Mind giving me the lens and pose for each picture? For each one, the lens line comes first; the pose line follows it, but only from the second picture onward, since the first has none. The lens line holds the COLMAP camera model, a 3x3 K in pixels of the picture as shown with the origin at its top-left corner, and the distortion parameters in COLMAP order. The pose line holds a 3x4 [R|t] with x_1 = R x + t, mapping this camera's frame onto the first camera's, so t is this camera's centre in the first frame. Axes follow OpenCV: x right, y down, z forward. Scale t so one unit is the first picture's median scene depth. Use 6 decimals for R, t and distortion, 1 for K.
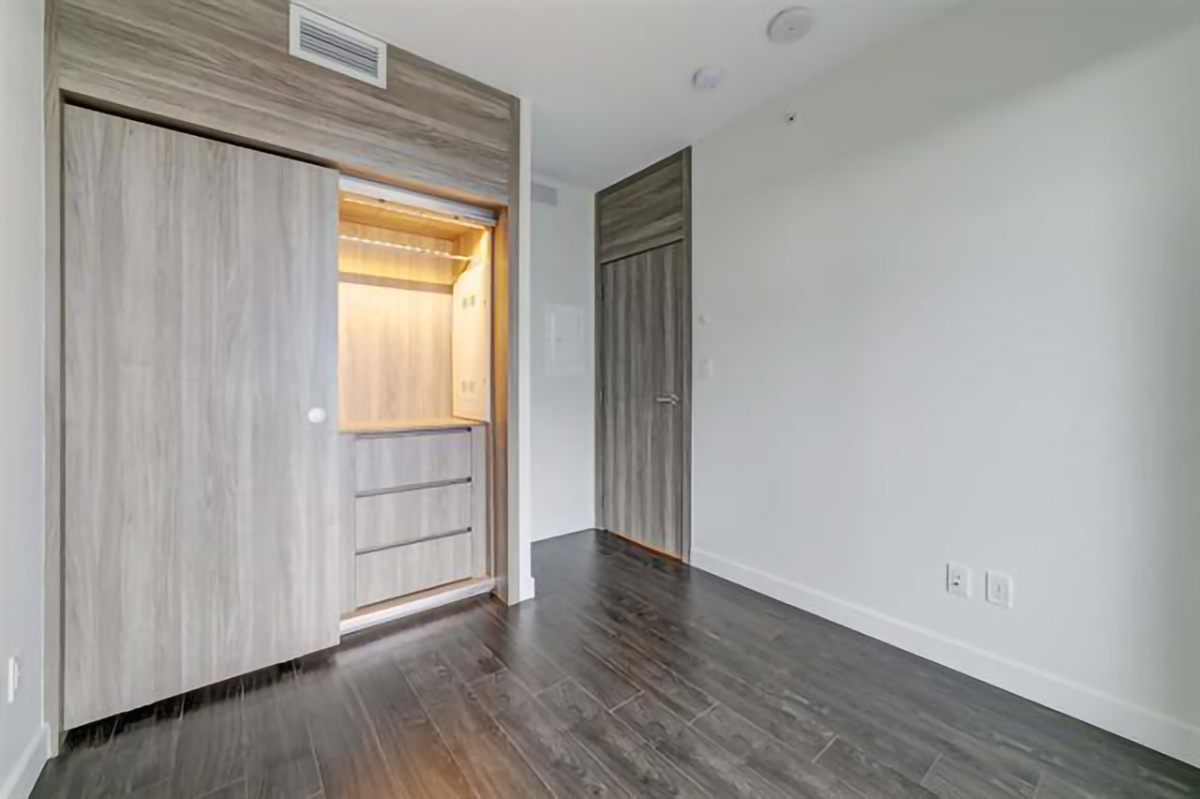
lens RADIAL K [[471.9, 0, 595.7], [0, 471.9, 376.8], [0, 0, 1]] dist [-0.014948, 0.005142]
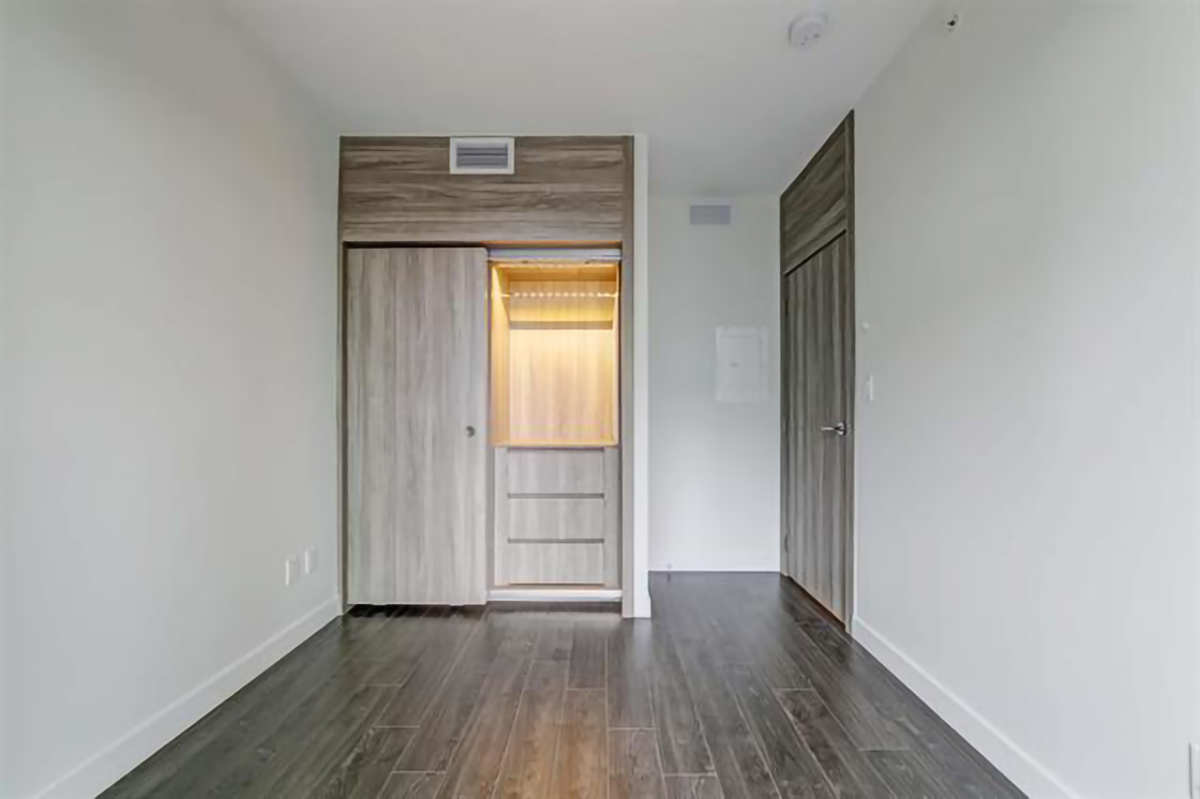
lens RADIAL K [[471.9, 0, 594.8], [0, 471.9, 409.2], [0, 0, 1]] dist [-0.014948, 0.005142]
pose [[0.776204, -0.003352, -0.630473, 0.490215], [0.004666, 0.999989, 0.000428, 0.016775], [0.630464, -0.003274, 0.776211, 0.149418]]
